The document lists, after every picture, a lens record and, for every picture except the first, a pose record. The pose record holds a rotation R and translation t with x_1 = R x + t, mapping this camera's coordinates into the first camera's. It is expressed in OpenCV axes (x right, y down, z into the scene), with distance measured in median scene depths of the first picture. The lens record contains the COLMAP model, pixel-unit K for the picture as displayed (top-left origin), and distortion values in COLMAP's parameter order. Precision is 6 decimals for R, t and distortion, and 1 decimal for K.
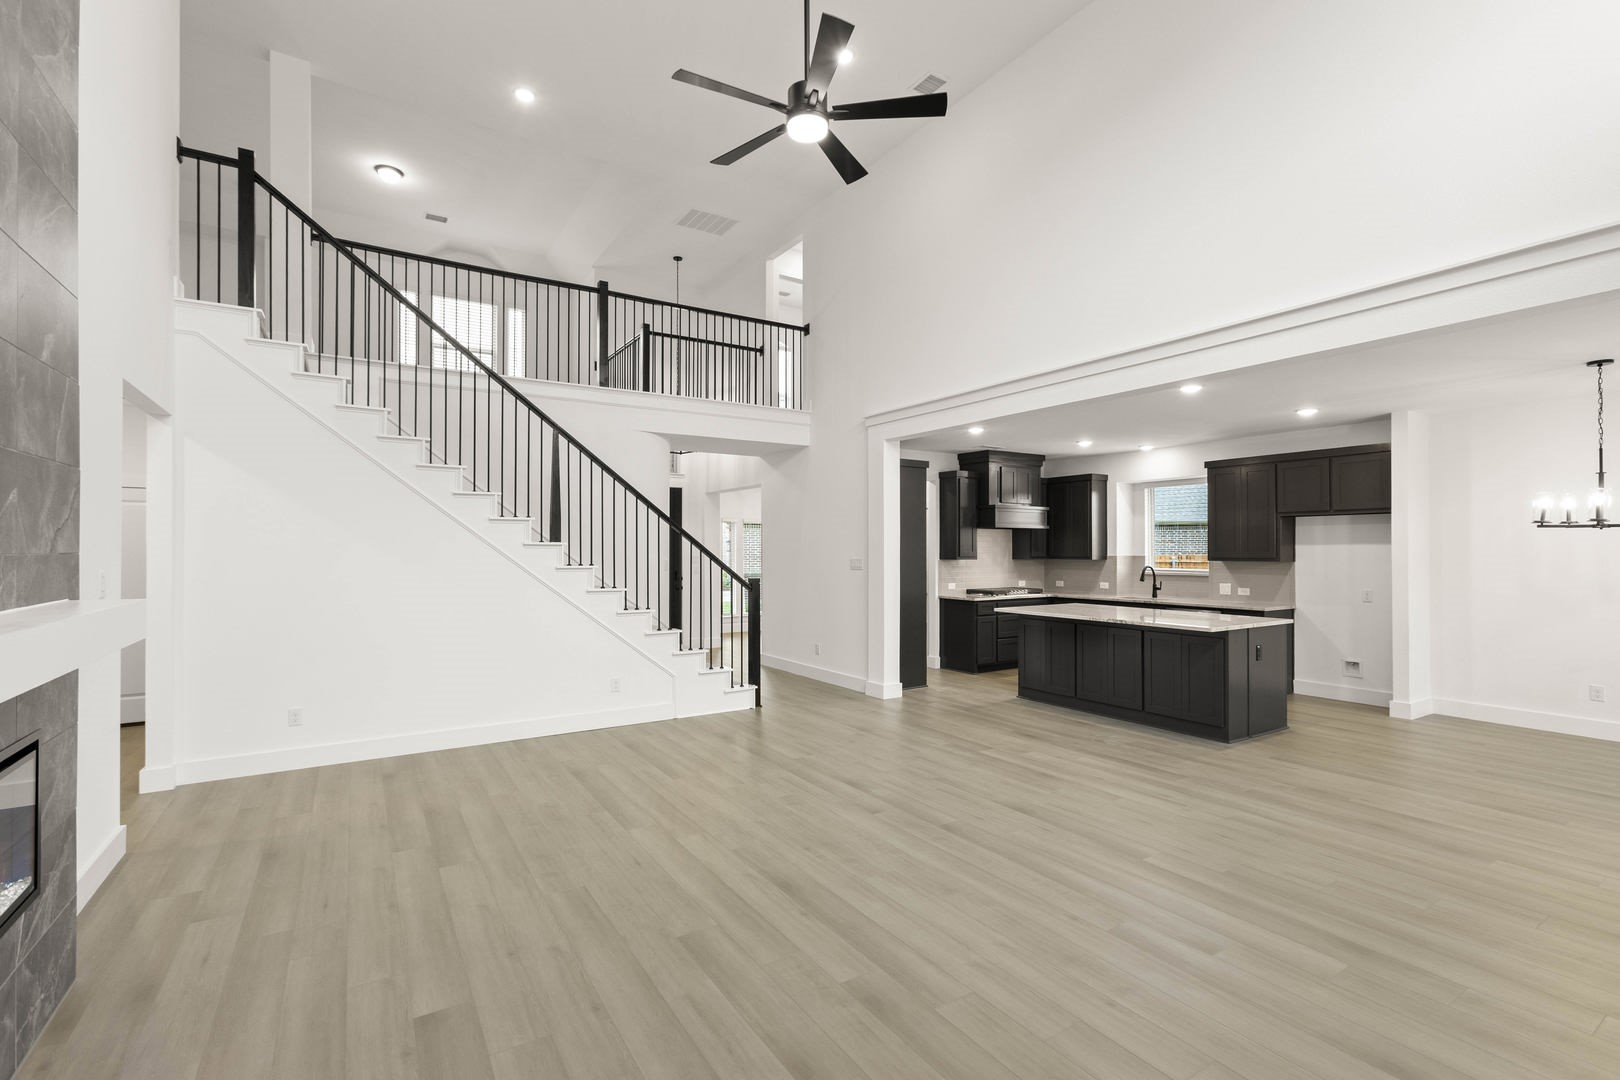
lens RADIAL K [[718.0, 0, 814.3], [0, 718.0, 544.3], [0, 0, 1]] dist [-0.025687, 0.013924]
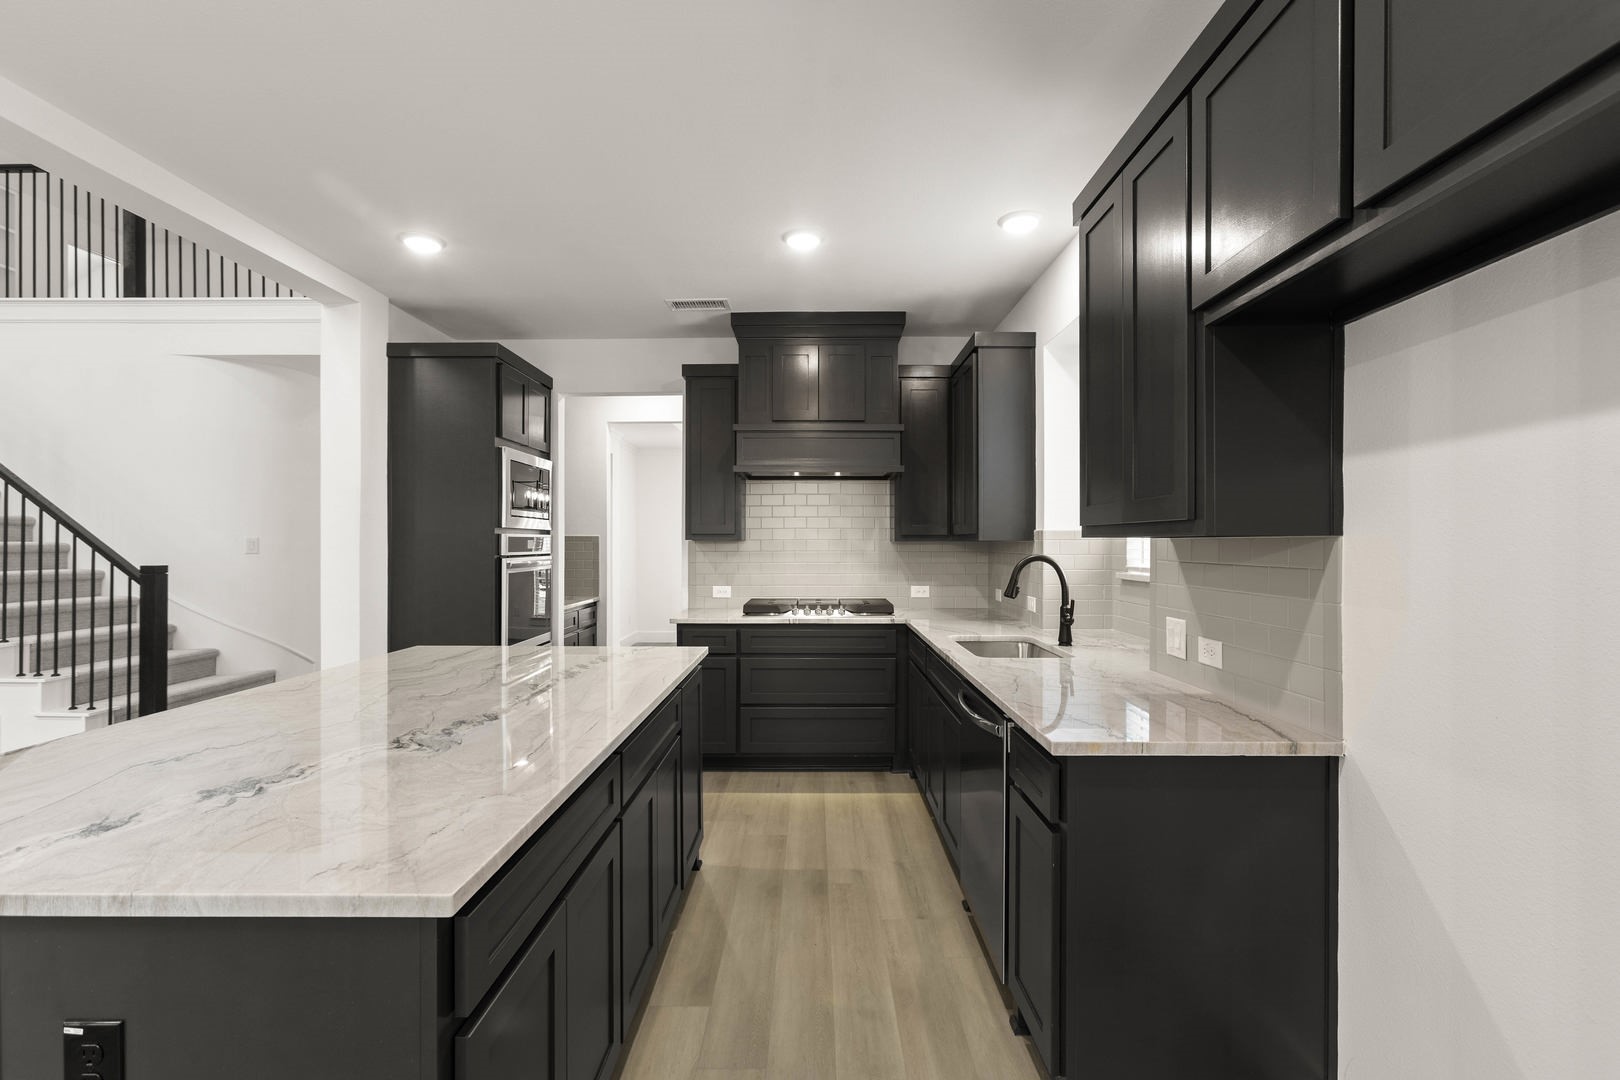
lens RADIAL K [[718.0, 0, 814.3], [0, 718.0, 544.3], [0, 0, 1]] dist [-0.025687, 0.013924]
pose [[0.850515, 0.001709, -0.525949, 0.539762], [0.003201, 0.999959, 0.008425, 0.020428], [0.525942, -0.008849, 0.850475, 0.612264]]
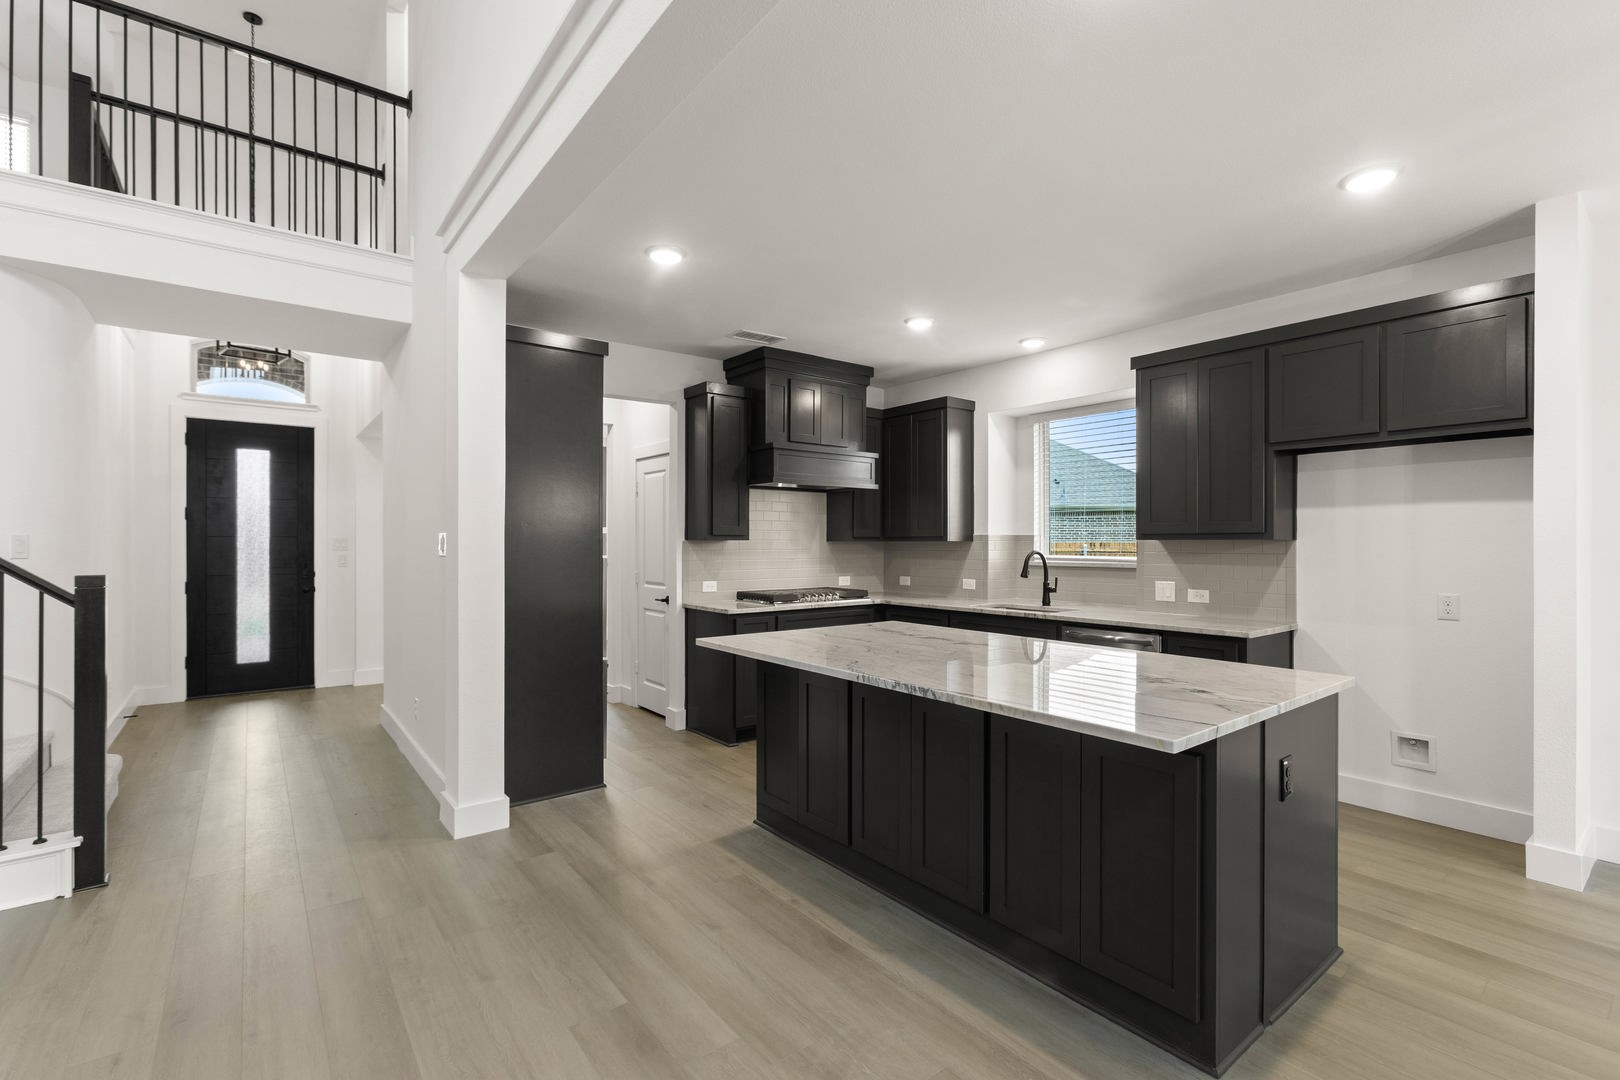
lens RADIAL K [[718.0, 0, 814.3], [0, 718.0, 544.3], [0, 0, 1]] dist [-0.025687, 0.013924]
pose [[0.995118, 0.000819, 0.098687, 0.225726], [-0.001674, 0.999962, 0.008580, 0.019794], [-0.098676, -0.008703, 0.995082, 0.428917]]
